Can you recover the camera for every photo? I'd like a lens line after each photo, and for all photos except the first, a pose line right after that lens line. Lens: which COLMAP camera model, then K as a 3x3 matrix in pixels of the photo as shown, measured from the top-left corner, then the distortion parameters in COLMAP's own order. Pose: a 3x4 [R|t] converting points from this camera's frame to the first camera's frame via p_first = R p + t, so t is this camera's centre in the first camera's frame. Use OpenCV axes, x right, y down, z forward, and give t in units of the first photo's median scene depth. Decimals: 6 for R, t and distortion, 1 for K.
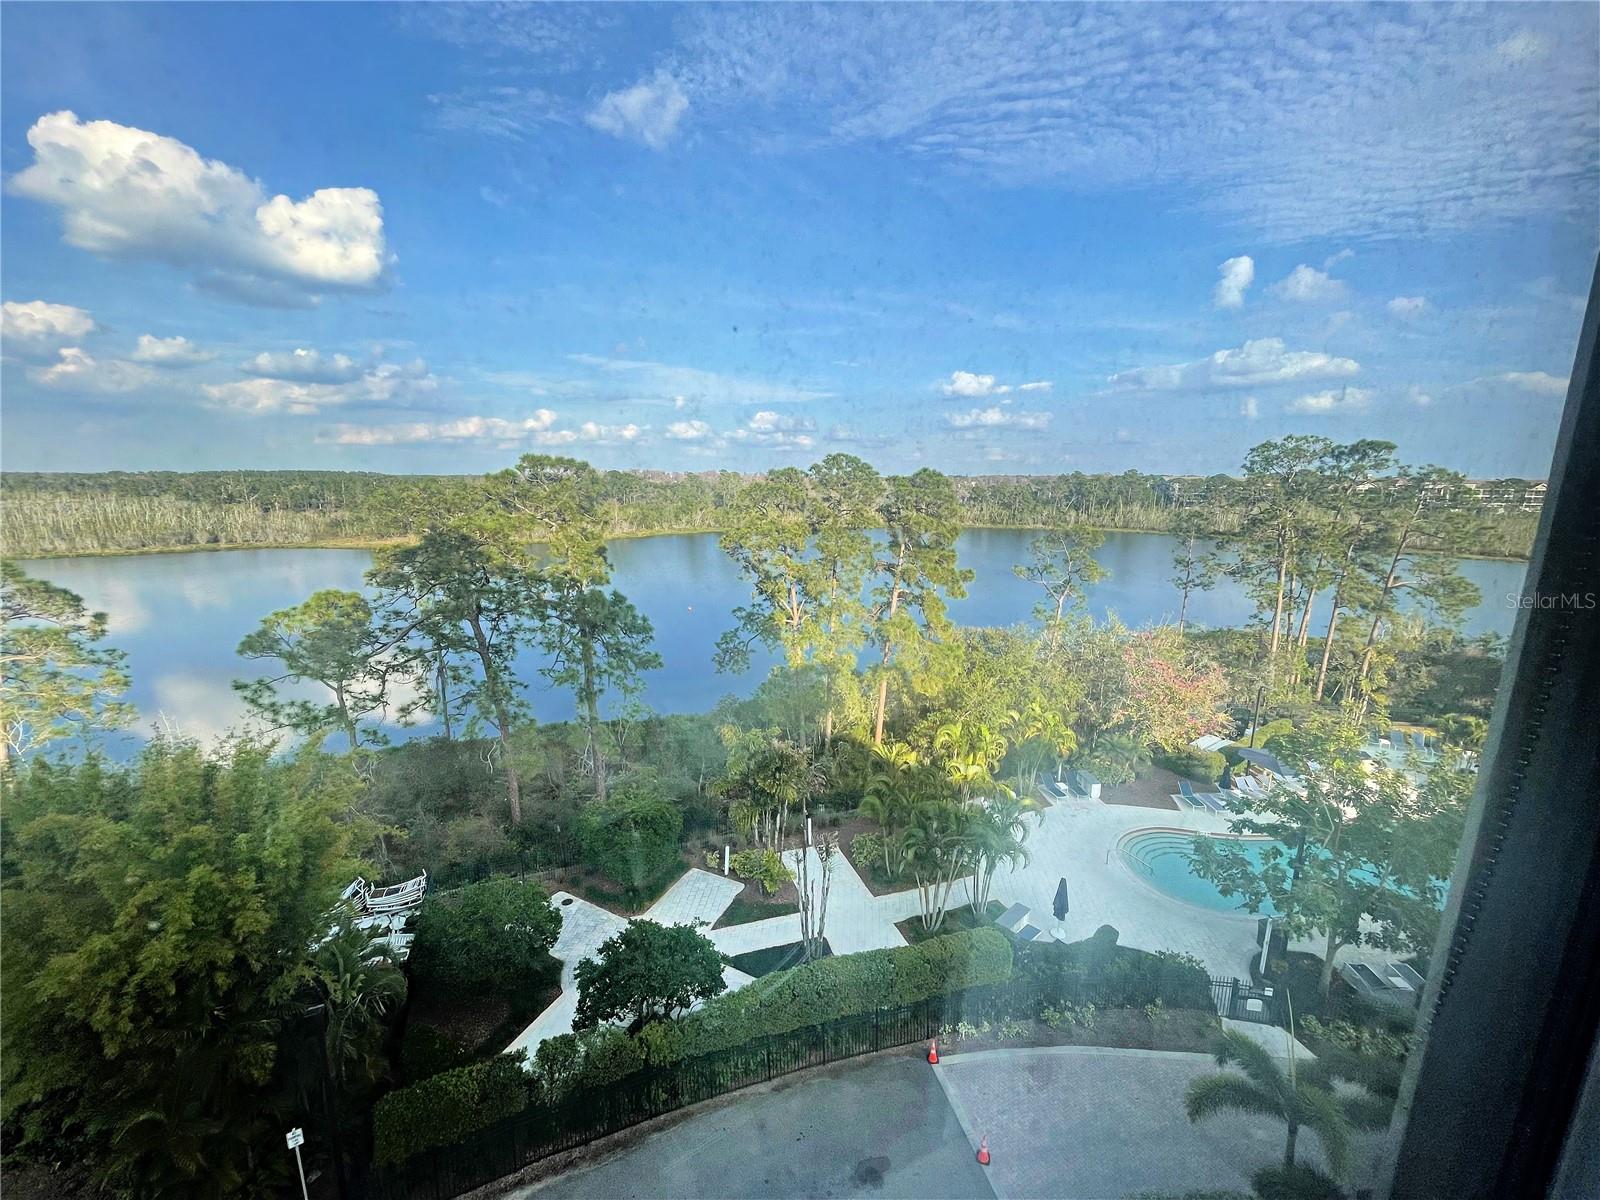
lens RADIAL K [[644.7, 0, 791.2], [0, 644.7, 605.6], [0, 0, 1]] dist [-0.003188, 0.000653]
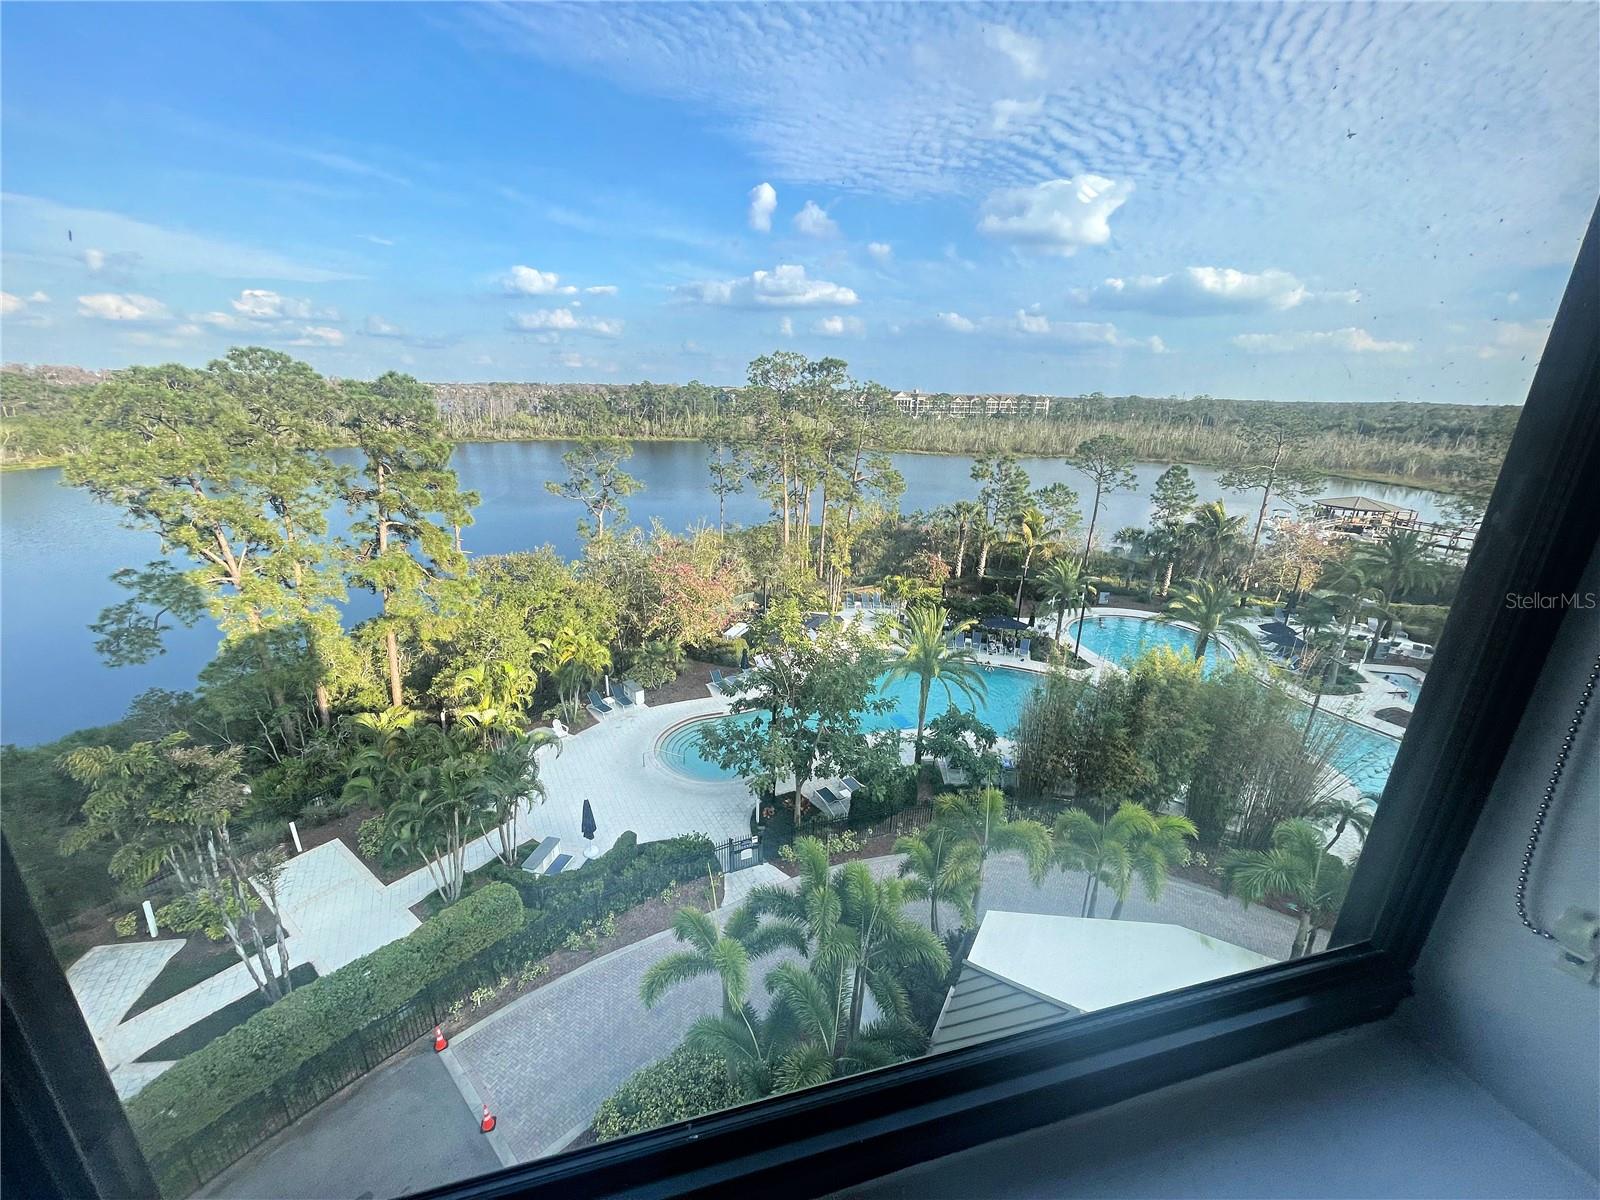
lens RADIAL K [[644.7, 0, 791.2], [0, 644.7, 605.6], [0, 0, 1]] dist [-0.003188, 0.000653]
pose [[0.822144, -0.166731, 0.544316, 0.127831], [0.093540, 0.982718, 0.159734, -0.003039], [-0.561542, -0.080409, 0.823532, 0.012782]]
